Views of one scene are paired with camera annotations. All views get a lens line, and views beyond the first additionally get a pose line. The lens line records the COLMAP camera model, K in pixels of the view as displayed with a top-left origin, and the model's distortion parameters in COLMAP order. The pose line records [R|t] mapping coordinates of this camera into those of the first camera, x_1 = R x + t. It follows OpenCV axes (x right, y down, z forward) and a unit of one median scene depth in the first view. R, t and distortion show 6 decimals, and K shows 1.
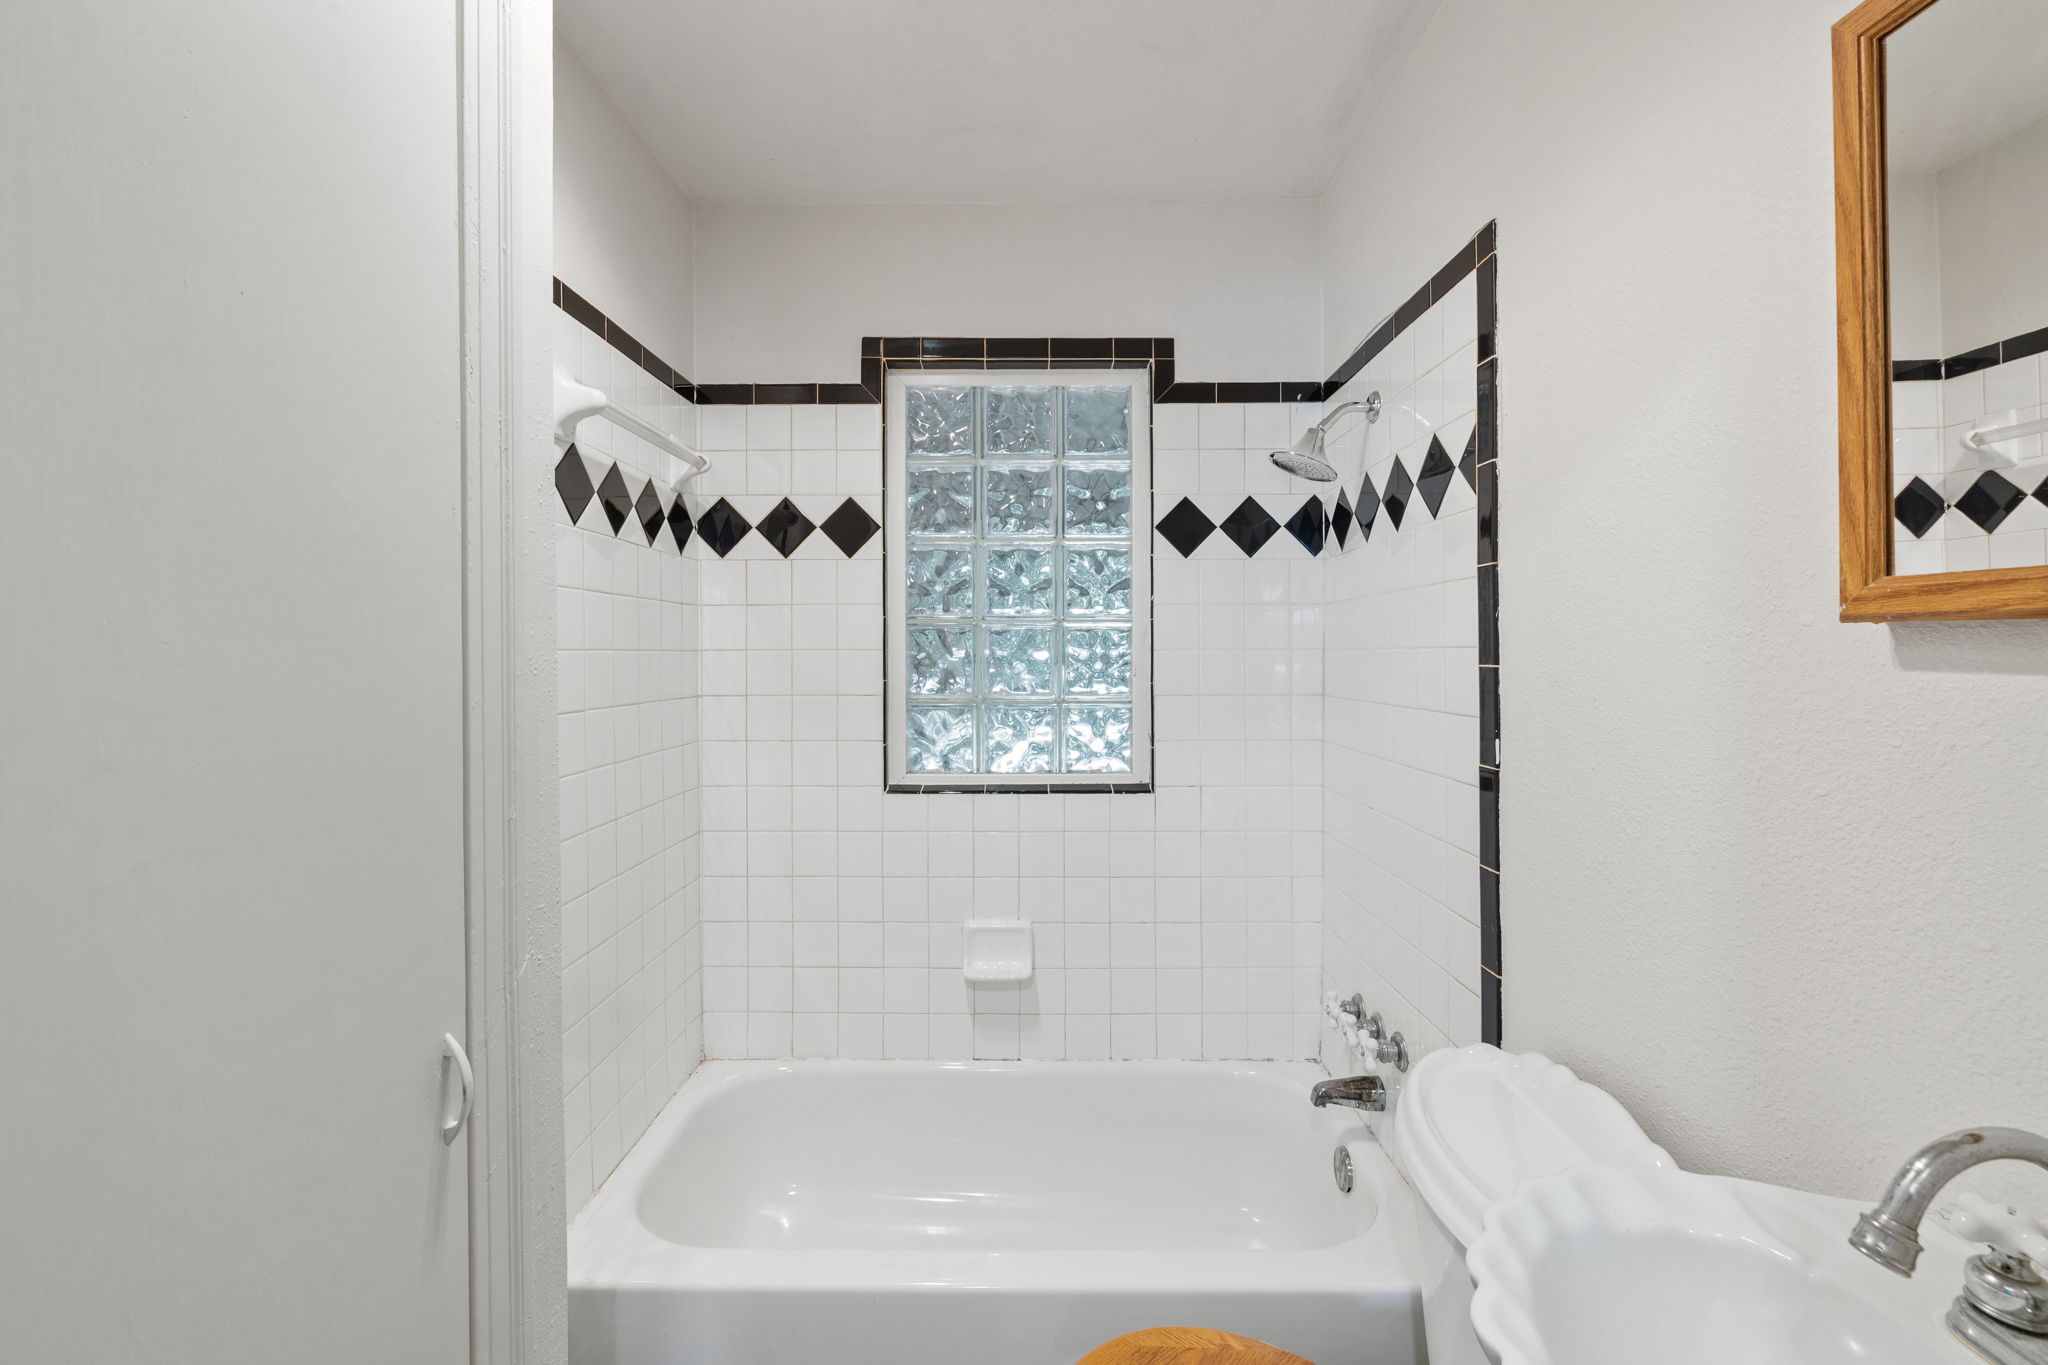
lens RADIAL K [[868.5, 0, 1039.1], [0, 868.5, 639.2], [0, 0, 1]] dist [-0.001237, 0.000661]
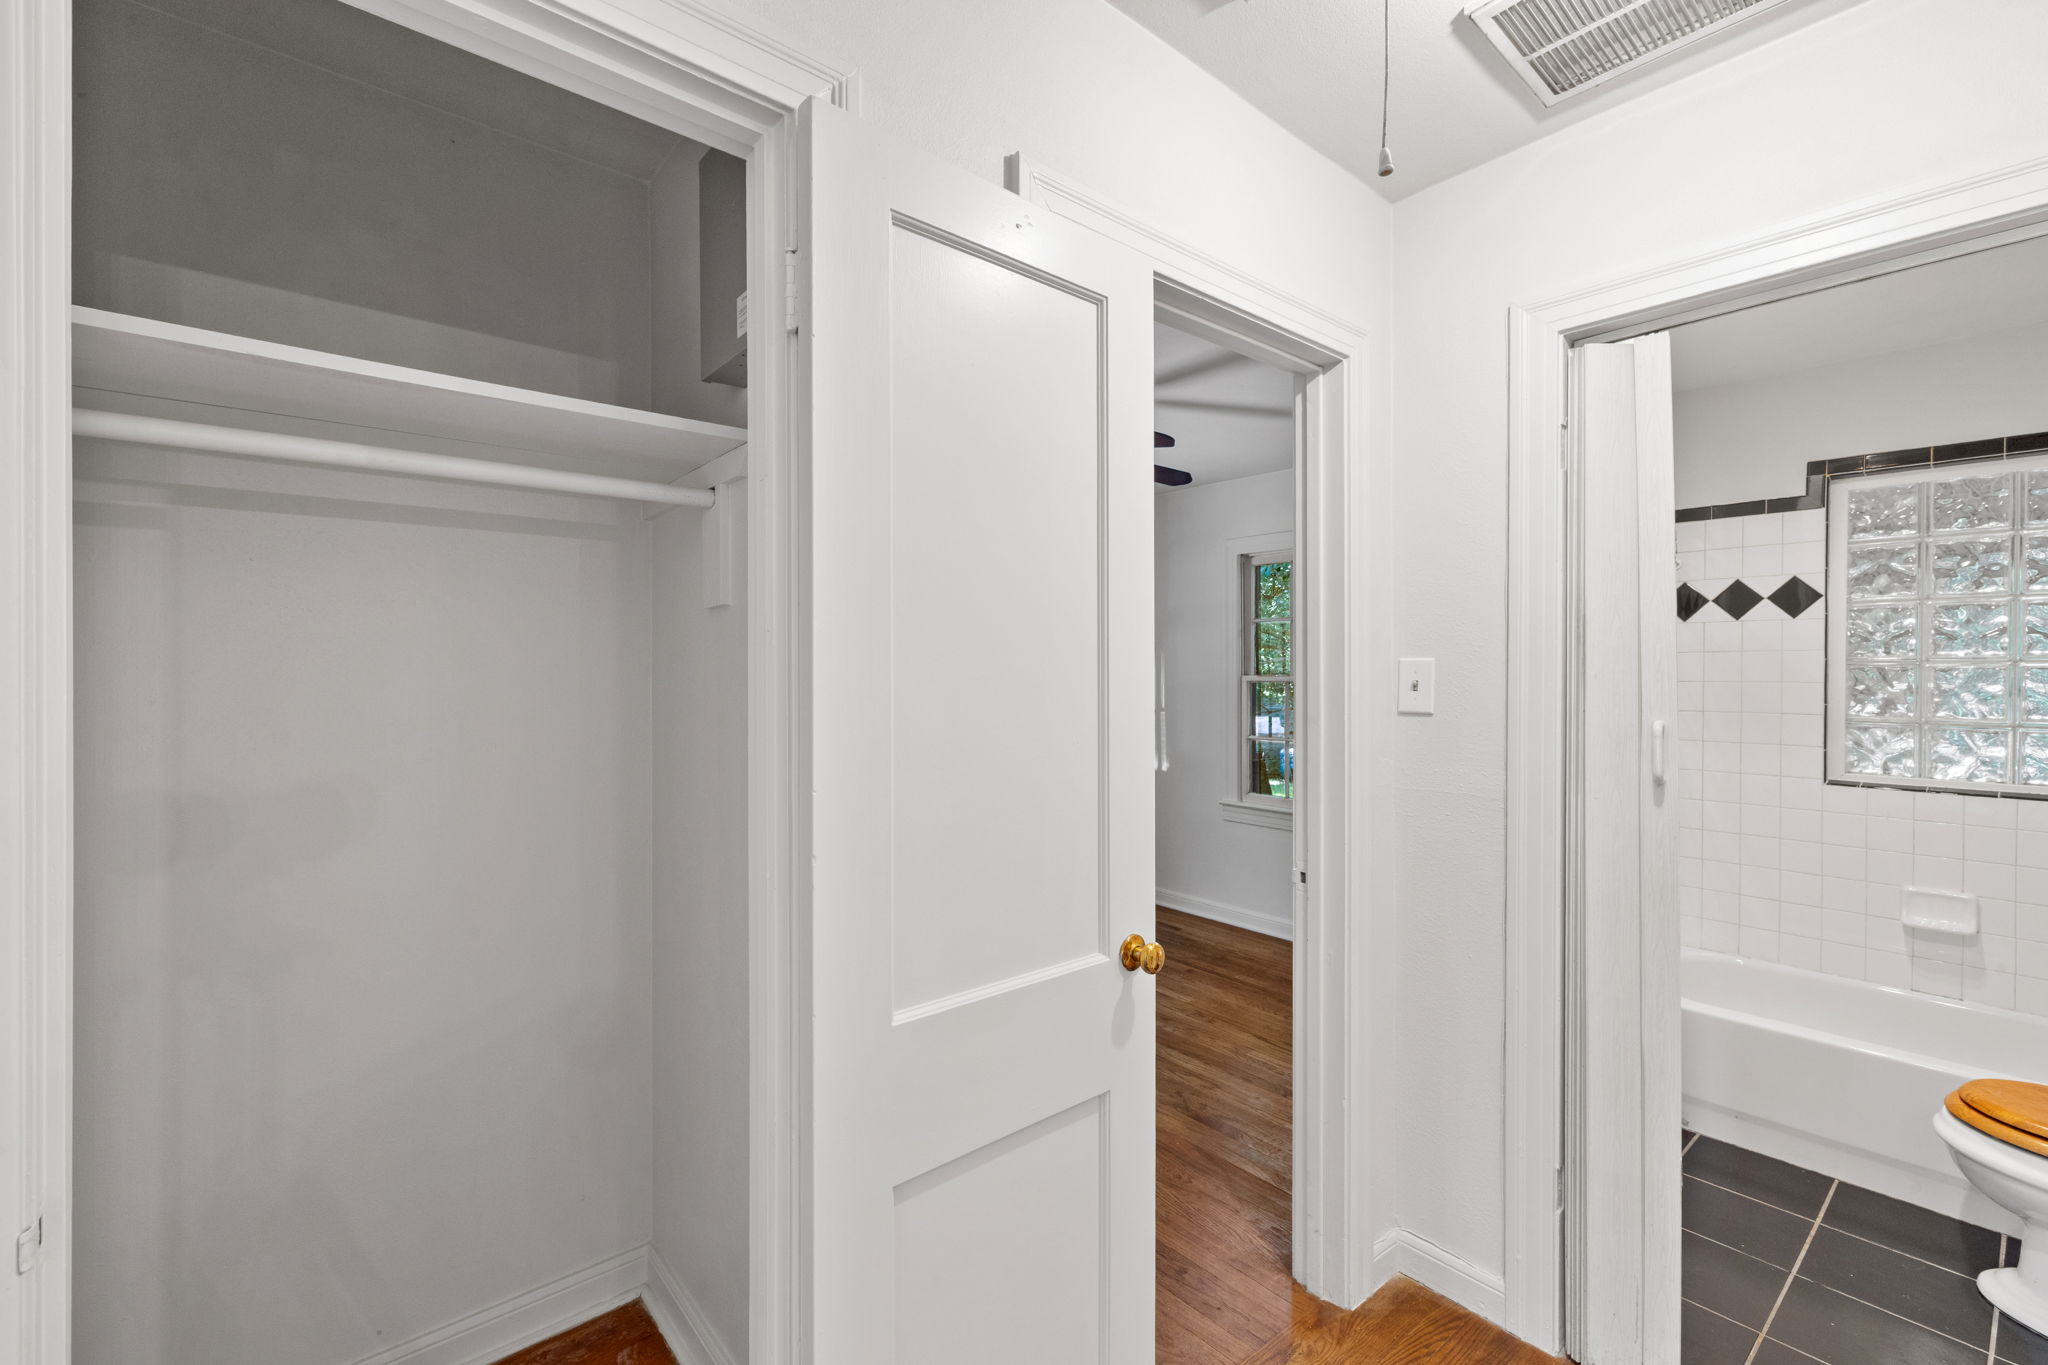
lens RADIAL K [[868.5, 0, 1029.2], [0, 868.5, 681.8], [0, 0, 1]] dist [-0.001237, 0.000661]
pose [[0.644970, 0.011350, -0.764124, 0.063315], [0.001901, 0.999863, 0.016457, -0.014698], [0.764206, -0.012067, 0.644860, -0.885685]]
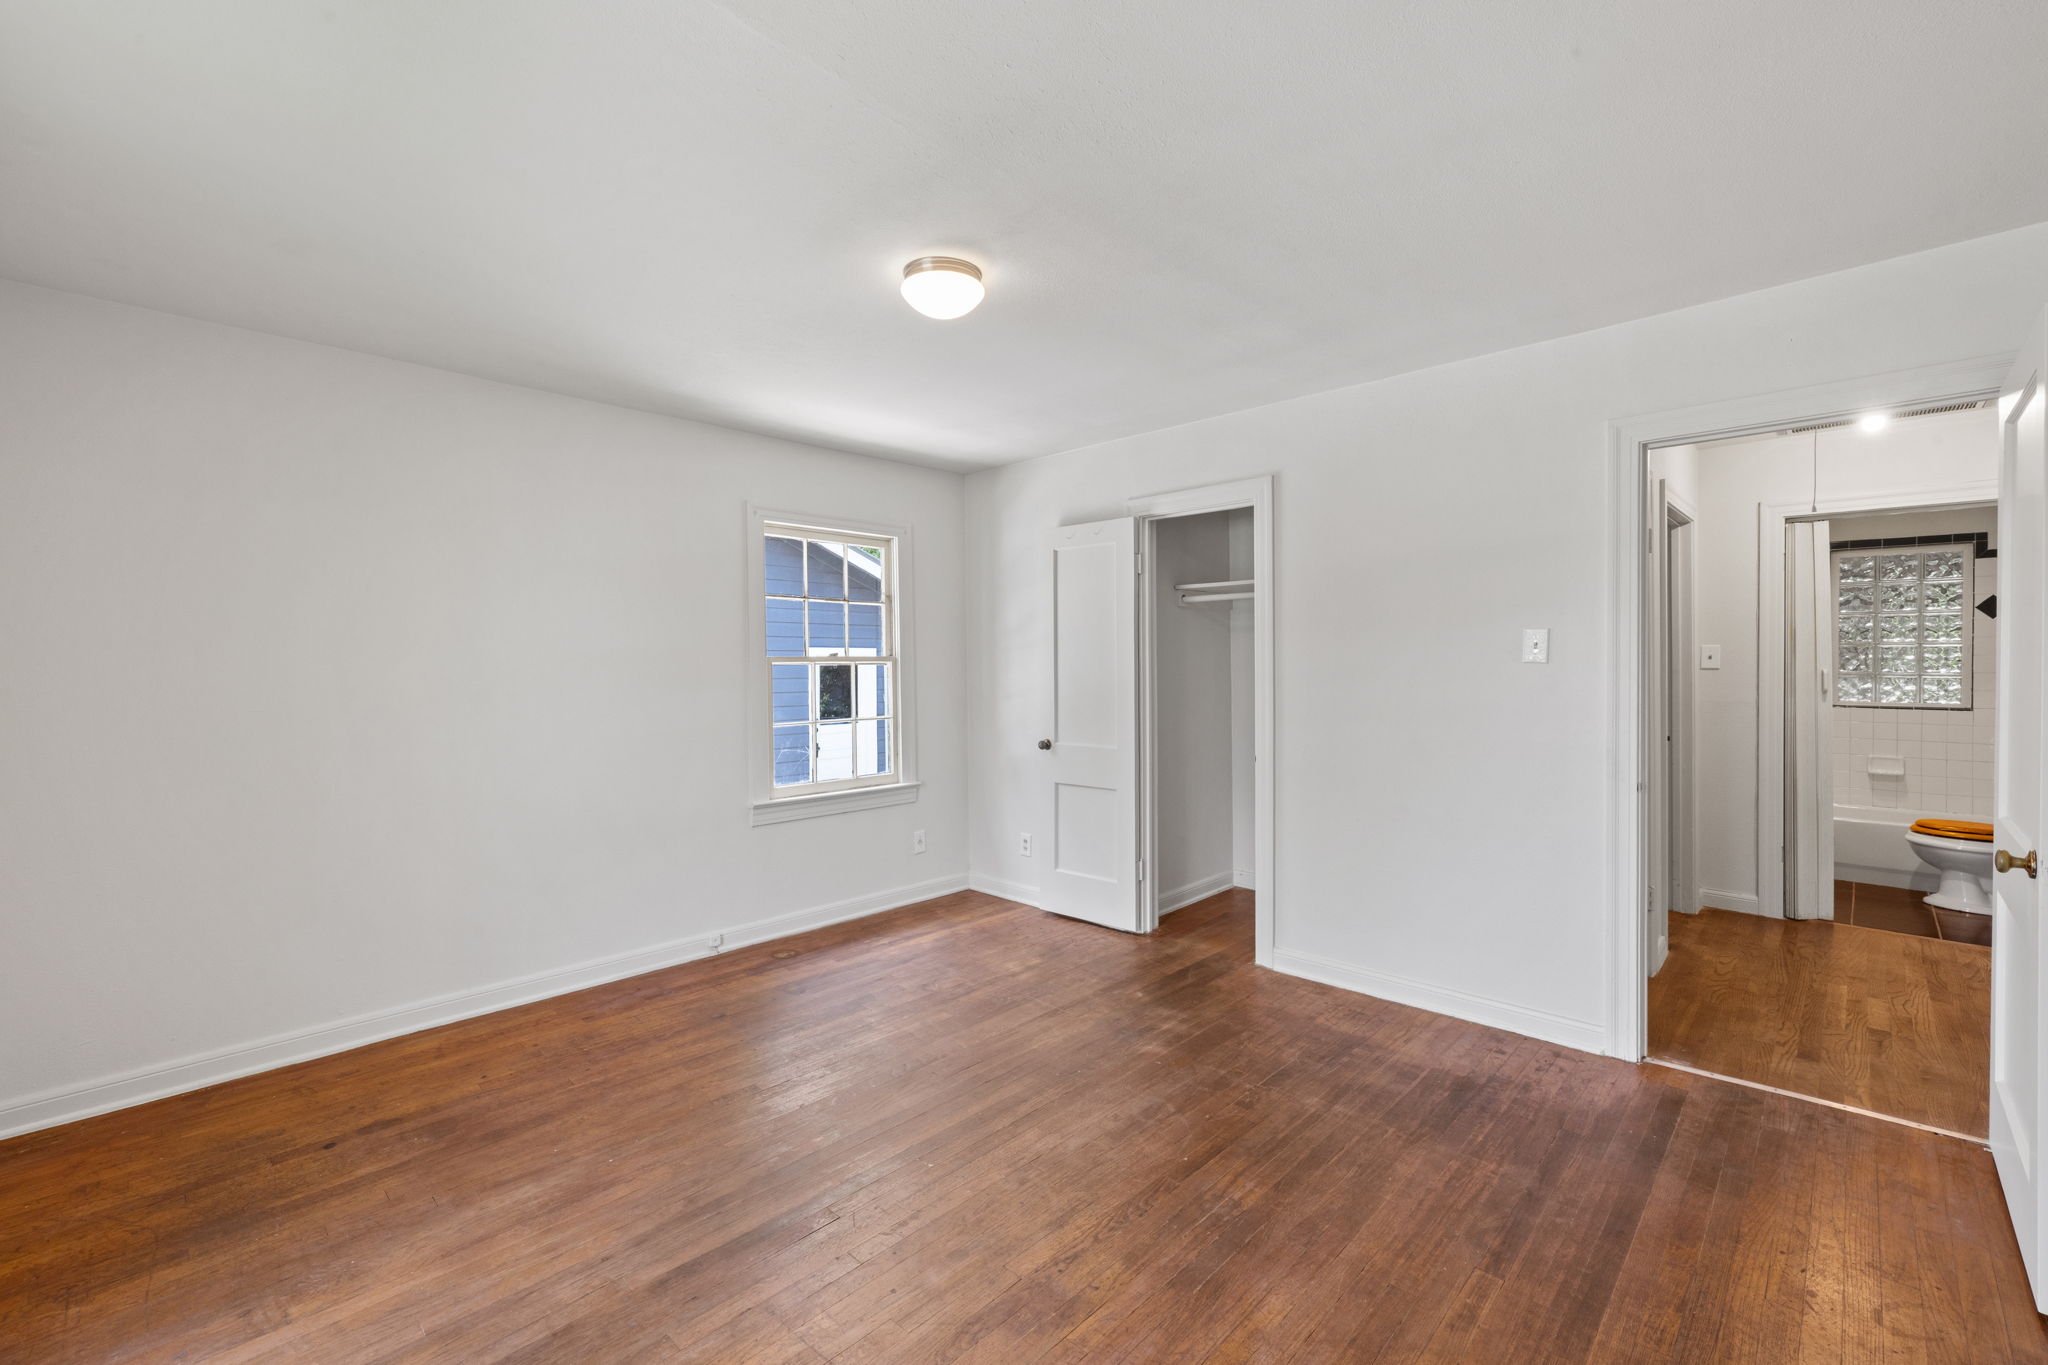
lens RADIAL K [[868.5, 0, 1028.2], [0, 868.5, 668.7], [0, 0, 1]] dist [-0.001237, 0.000661]
pose [[0.723537, 0.011882, -0.690183, -0.115534], [0.007847, 0.999646, 0.025435, -0.034722], [0.690241, -0.023819, 0.723188, -2.748608]]
